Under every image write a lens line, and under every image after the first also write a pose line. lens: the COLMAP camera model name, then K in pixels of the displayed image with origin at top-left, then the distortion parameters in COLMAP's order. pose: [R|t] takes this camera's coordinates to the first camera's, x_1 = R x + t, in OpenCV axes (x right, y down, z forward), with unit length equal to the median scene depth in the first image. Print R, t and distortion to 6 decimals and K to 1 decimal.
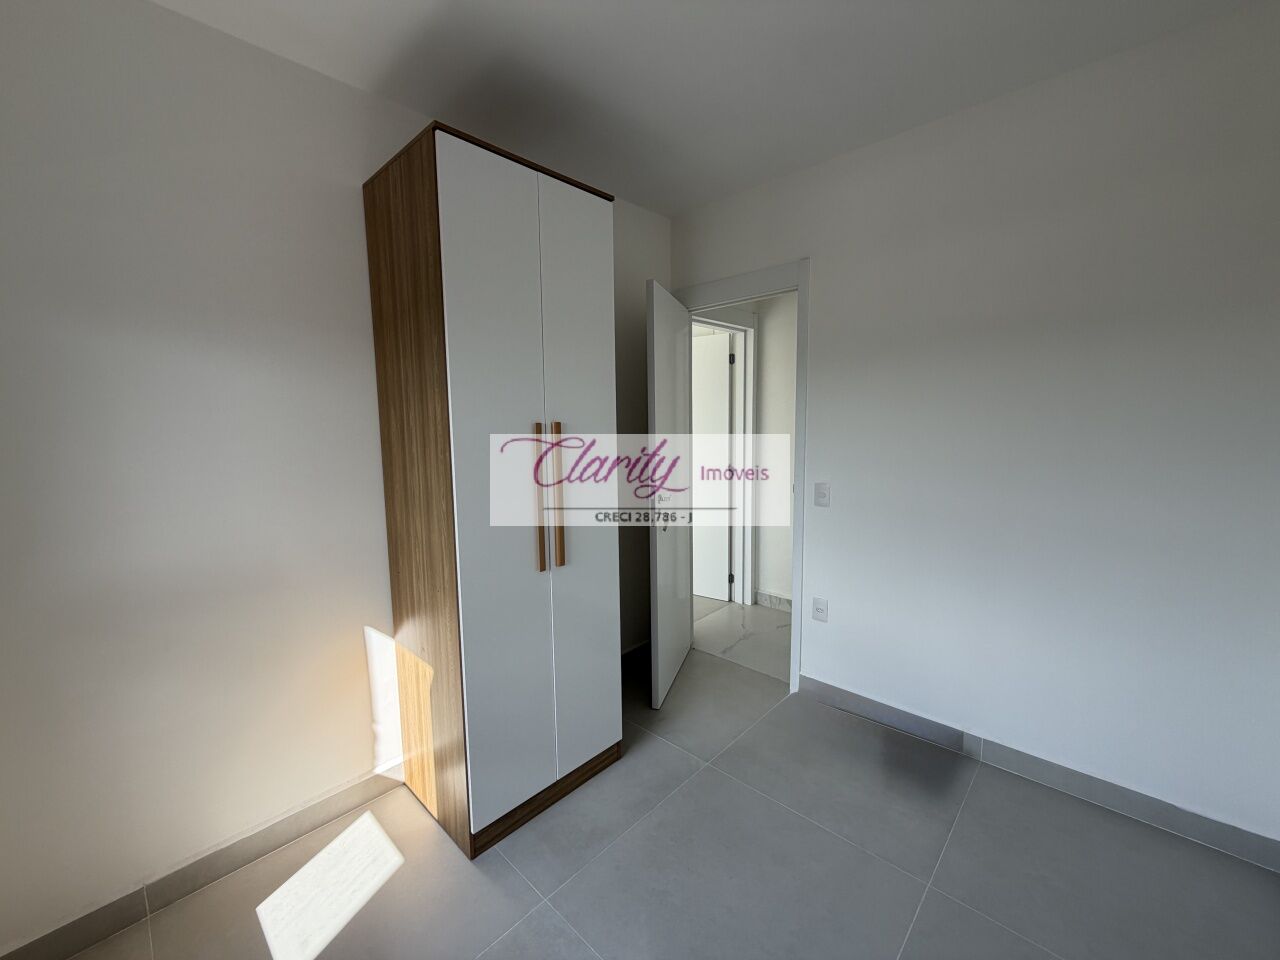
lens RADIAL K [[510.1, 0, 632.4], [0, 510.1, 478.2], [0, 0, 1]] dist [0.000185, -0.000132]
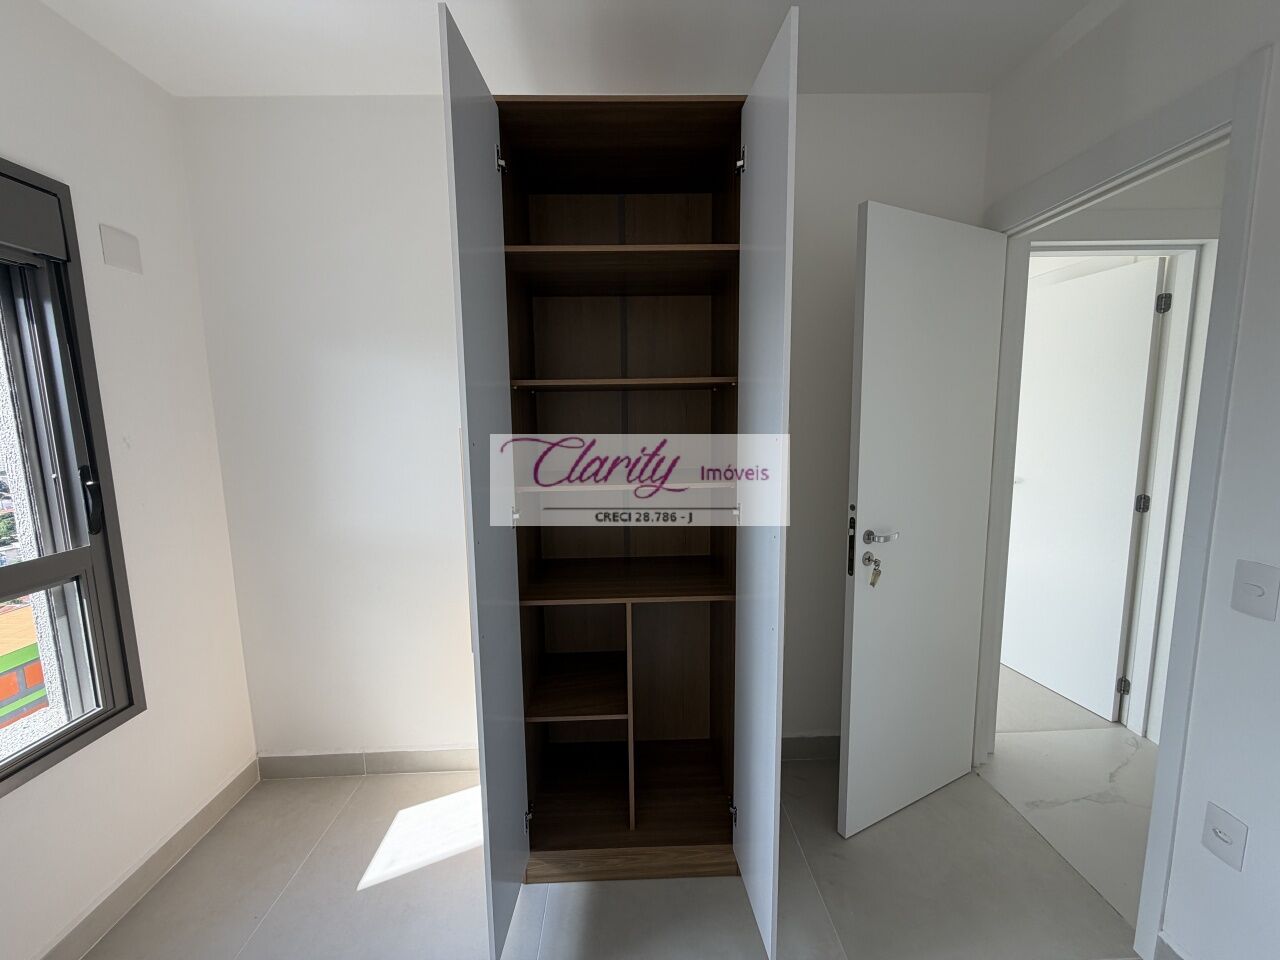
lens RADIAL K [[510.1, 0, 640.0], [0, 510.1, 480.0], [0, 0, 1]] dist [0.000185, -0.000132]
pose [[0.714097, 0.094432, -0.693648, 0.196206], [-0.075370, 0.995471, 0.057930, -0.032285], [0.695978, 0.010913, 0.717981, 0.211293]]
